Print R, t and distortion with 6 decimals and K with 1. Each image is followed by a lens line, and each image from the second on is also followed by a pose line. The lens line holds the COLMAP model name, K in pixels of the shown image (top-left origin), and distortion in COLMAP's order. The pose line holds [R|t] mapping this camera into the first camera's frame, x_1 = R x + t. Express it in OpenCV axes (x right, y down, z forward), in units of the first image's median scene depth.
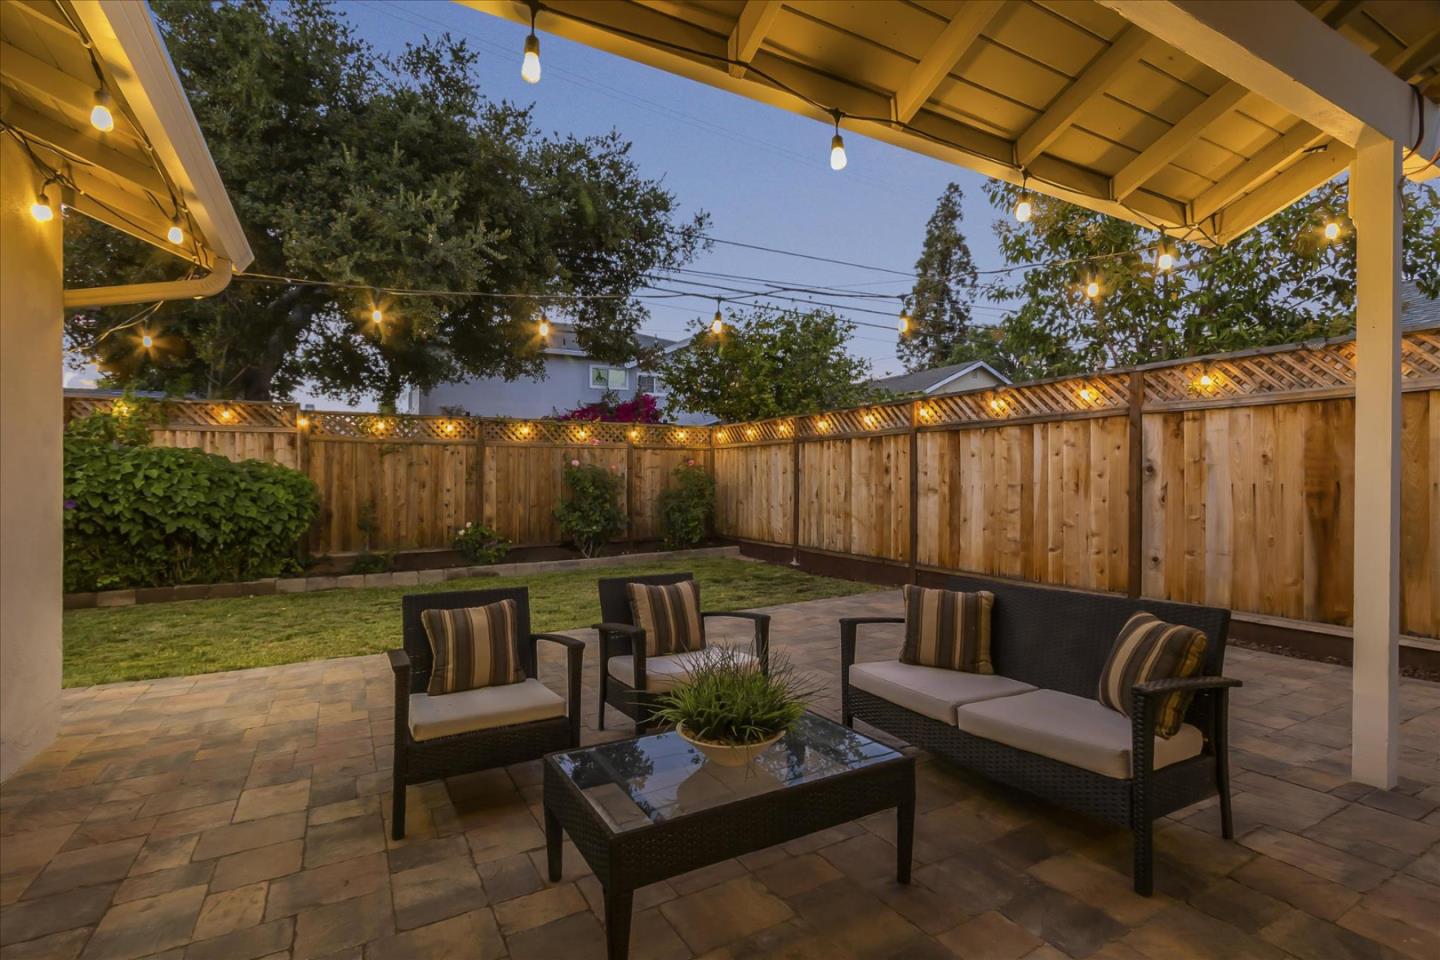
lens RADIAL K [[664.7, 0, 720.0], [0, 664.7, 480.0], [0, 0, 1]] dist [-0.003608, -0.000731]
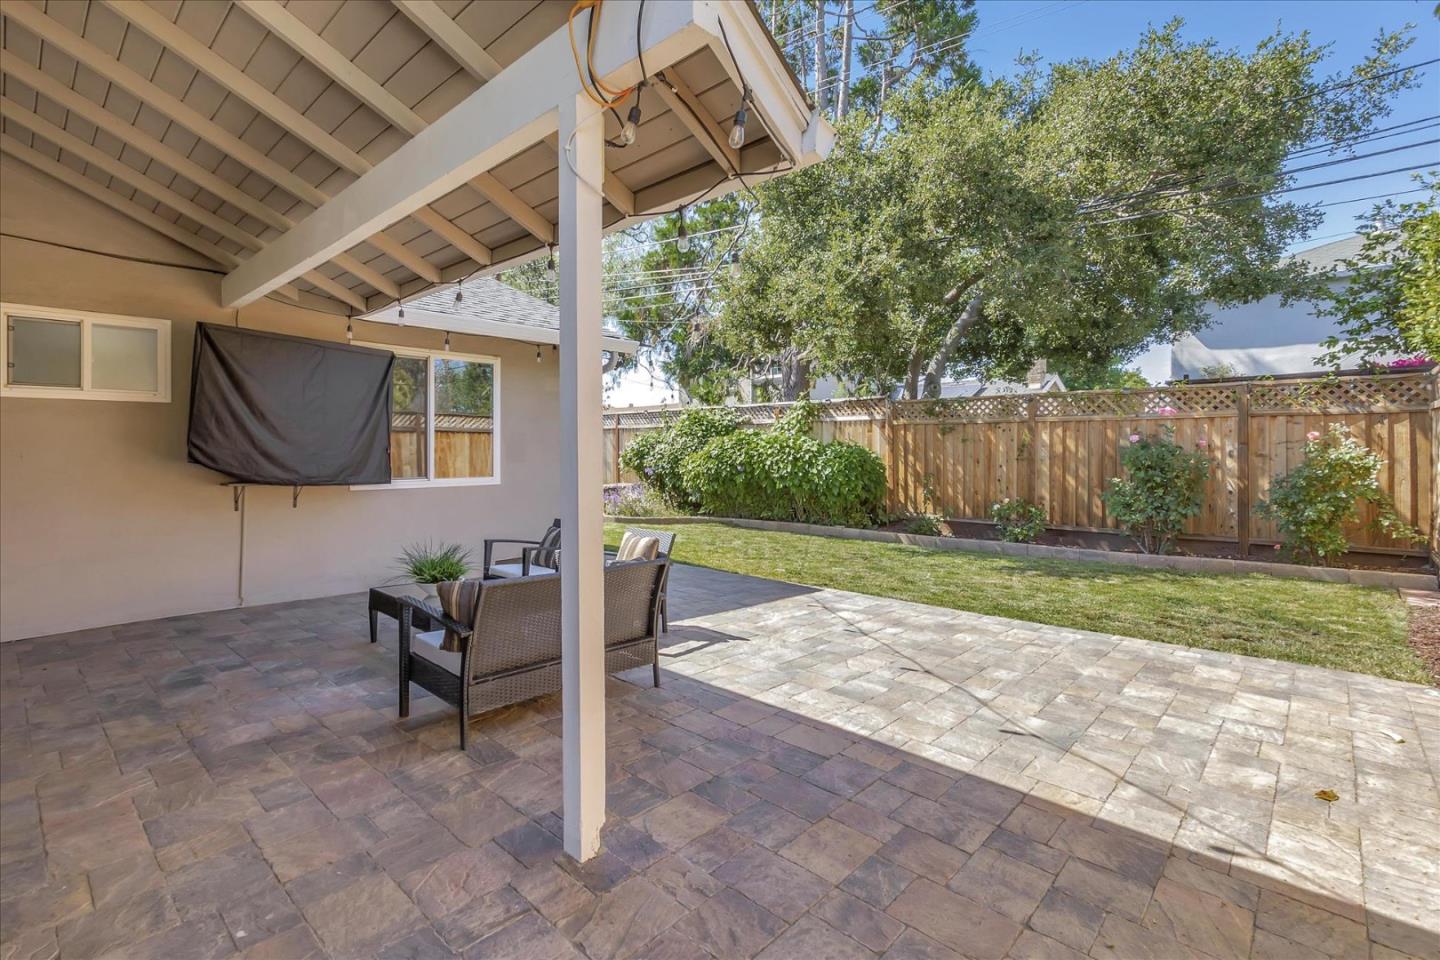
lens RADIAL K [[690.6, 0, 681.3], [0, 690.6, 455.4], [0, 0, 1]] dist [-0.000464, -0.000694]
pose [[0.275215, 0.011842, -0.961310, 0.844138], [-0.008334, 0.999916, 0.009932, -0.014383], [0.961347, 0.005278, 0.275290, 0.405067]]
